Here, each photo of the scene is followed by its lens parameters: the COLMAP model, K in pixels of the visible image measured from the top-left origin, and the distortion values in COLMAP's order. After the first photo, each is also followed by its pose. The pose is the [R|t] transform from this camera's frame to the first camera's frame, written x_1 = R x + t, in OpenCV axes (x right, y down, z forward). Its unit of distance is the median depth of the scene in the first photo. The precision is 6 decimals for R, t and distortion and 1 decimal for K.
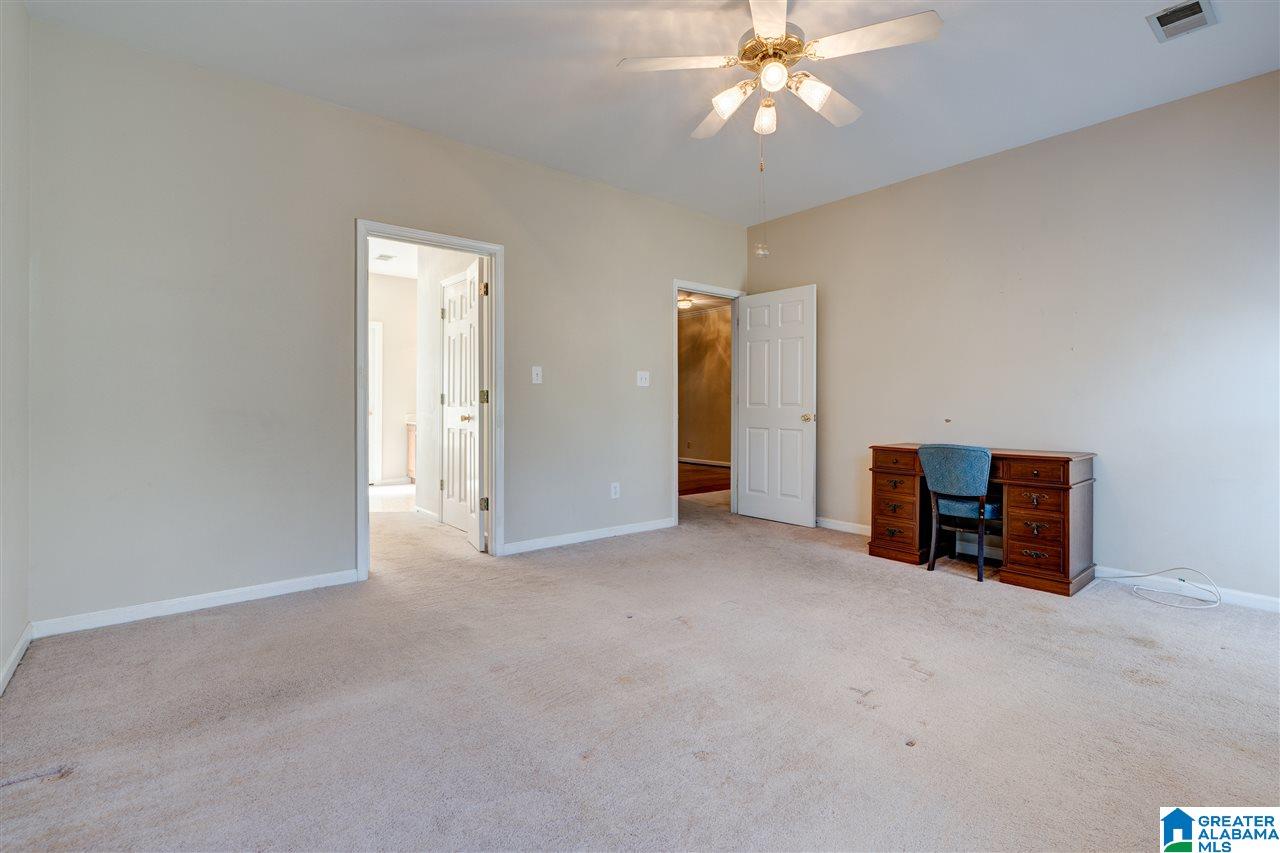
lens RADIAL K [[584.4, 0, 639.2], [0, 584.4, 416.2], [0, 0, 1]] dist [0.004907, 0.000741]
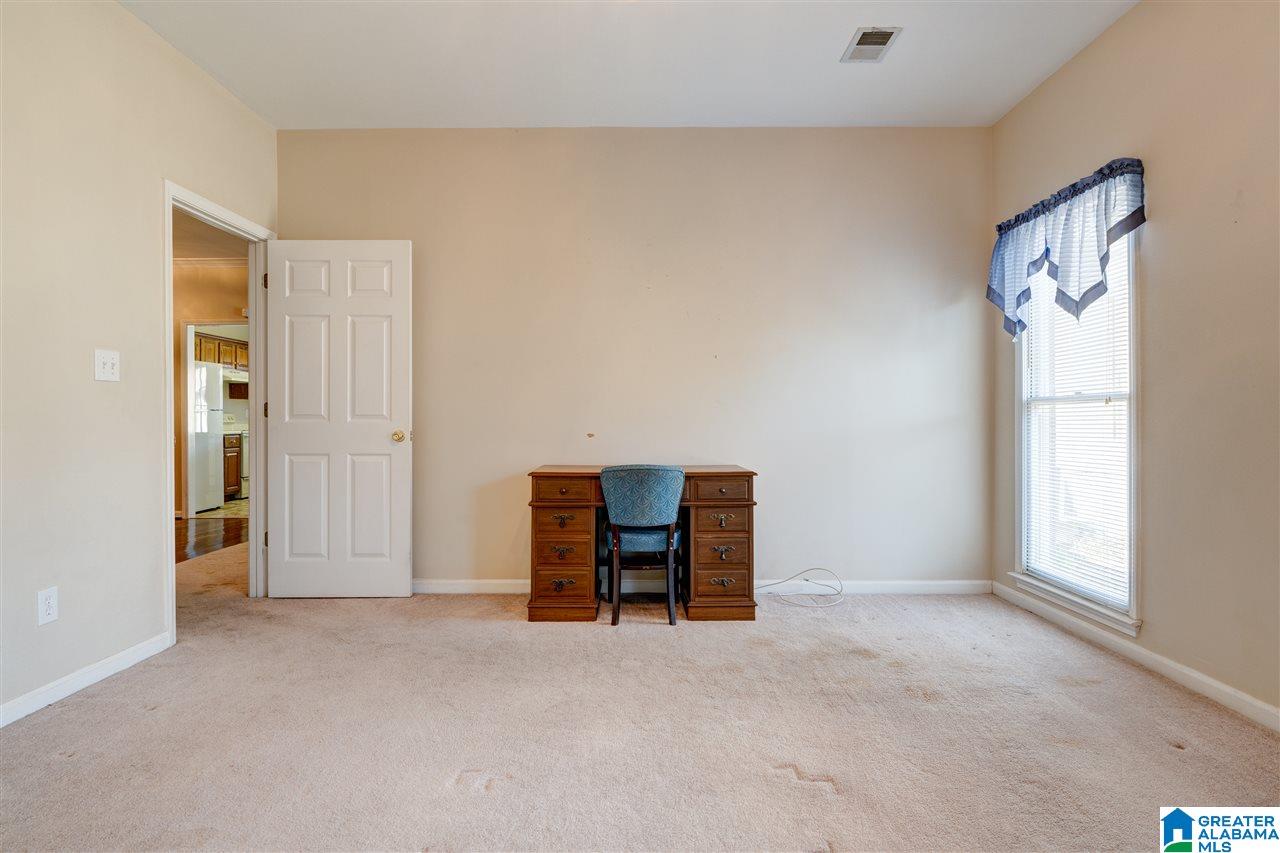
lens RADIAL K [[686.7, 0, 639.1], [0, 686.7, 424.3], [0, 0, 1]] dist [-0.001058, 0.000222]
pose [[0.643980, -0.012211, 0.764945, -0.190221], [0.018869, 0.999822, 0.000076, -0.007629], [-0.764810, 0.014385, 0.644096, 0.370474]]
